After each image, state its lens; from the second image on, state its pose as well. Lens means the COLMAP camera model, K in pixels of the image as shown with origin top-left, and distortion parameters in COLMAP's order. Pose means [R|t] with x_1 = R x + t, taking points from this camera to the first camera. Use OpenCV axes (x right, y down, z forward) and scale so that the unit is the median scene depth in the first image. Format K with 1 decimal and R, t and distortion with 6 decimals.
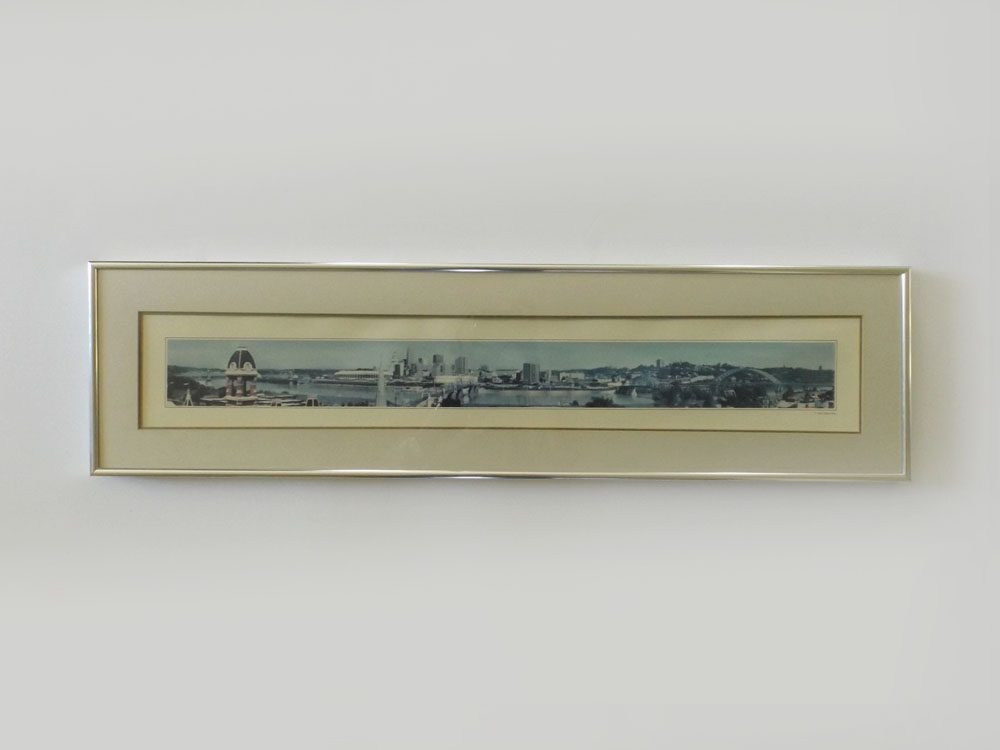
lens RADIAL K [[708.7, 0, 504.6], [0, 708.7, 374.1], [0, 0, 1]] dist [0.019457, -0.012443]
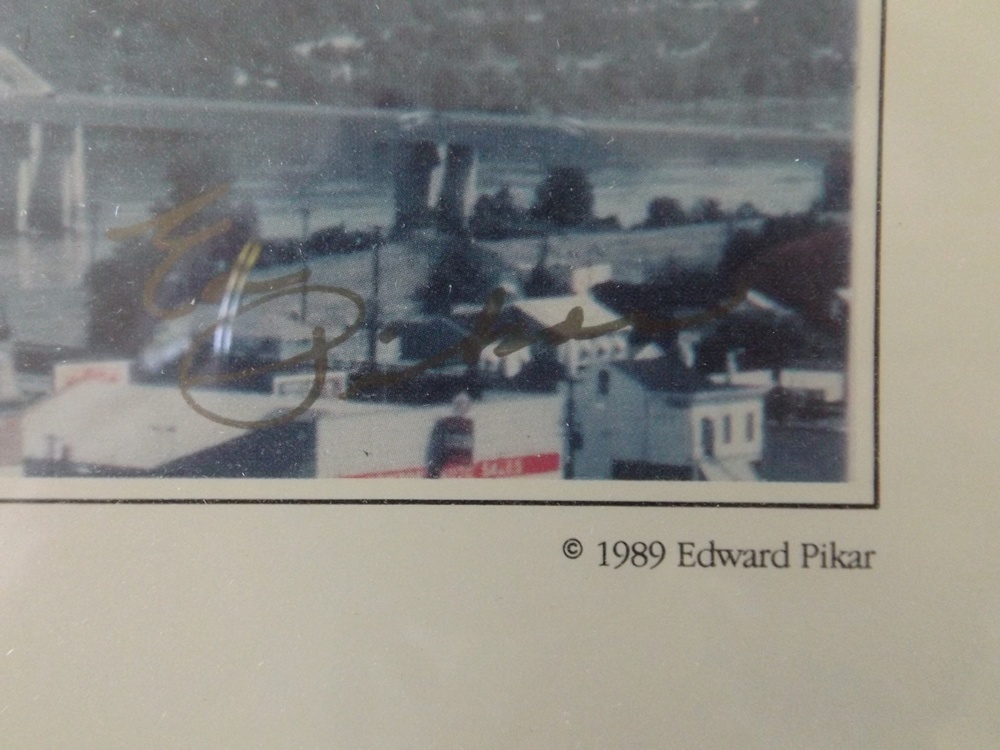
lens RADIAL K [[708.7, 0, 490.3], [0, 708.7, 380.3], [0, 0, 1]] dist [0.019457, -0.012443]
pose [[0.999301, 0.005054, 0.037030, 0.425974], [-0.004859, 0.999974, -0.005375, 0.038945], [-0.037057, 0.005192, 0.999300, 0.931398]]
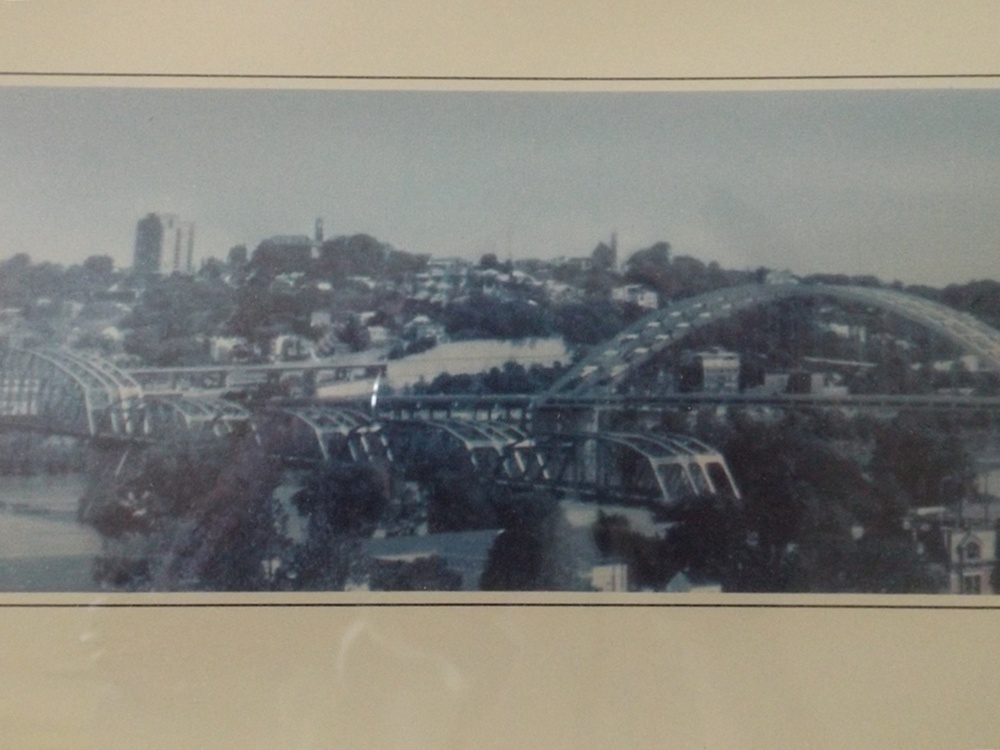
lens RADIAL K [[708.7, 0, 499.5], [0, 708.7, 374.4], [0, 0, 1]] dist [0.019457, -0.012443]
pose [[0.999672, 0.005321, 0.025051, 0.279151], [-0.004197, 0.998991, -0.044712, 0.014204], [-0.025264, 0.044592, 0.998686, 0.871859]]
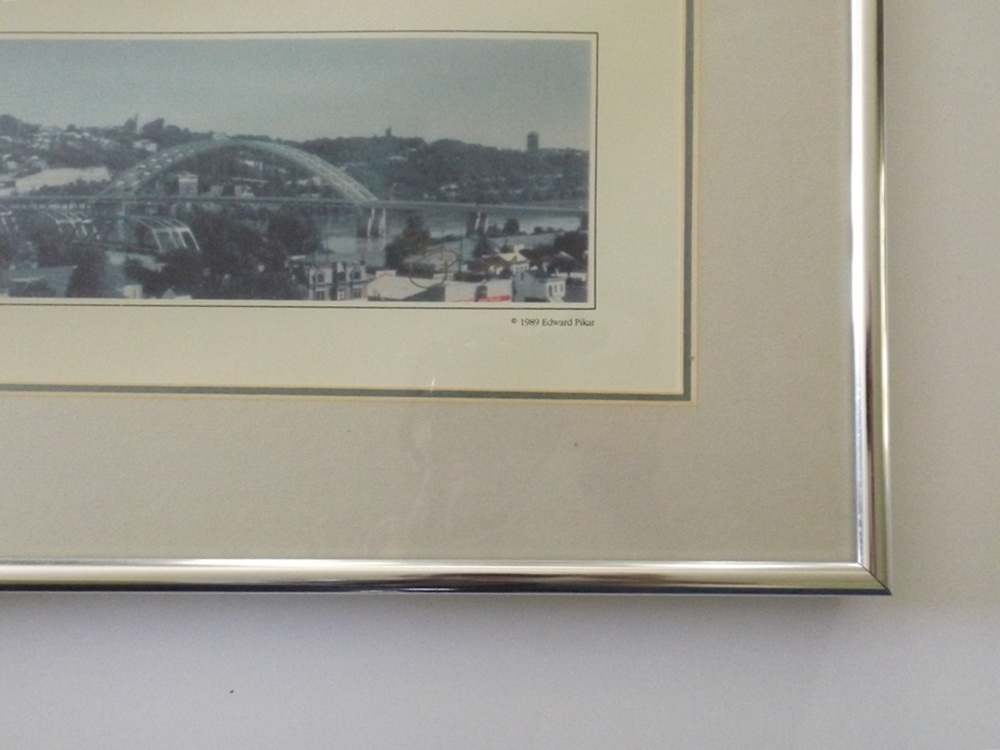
lens RADIAL K [[708.7, 0, 503.6], [0, 708.7, 377.6], [0, 0, 1]] dist [0.019457, -0.012443]
pose [[0.999738, 0.005649, 0.022163, 0.427276], [-0.005157, 0.999740, -0.022189, 0.080242], [-0.022282, 0.022069, 0.999508, 0.748656]]
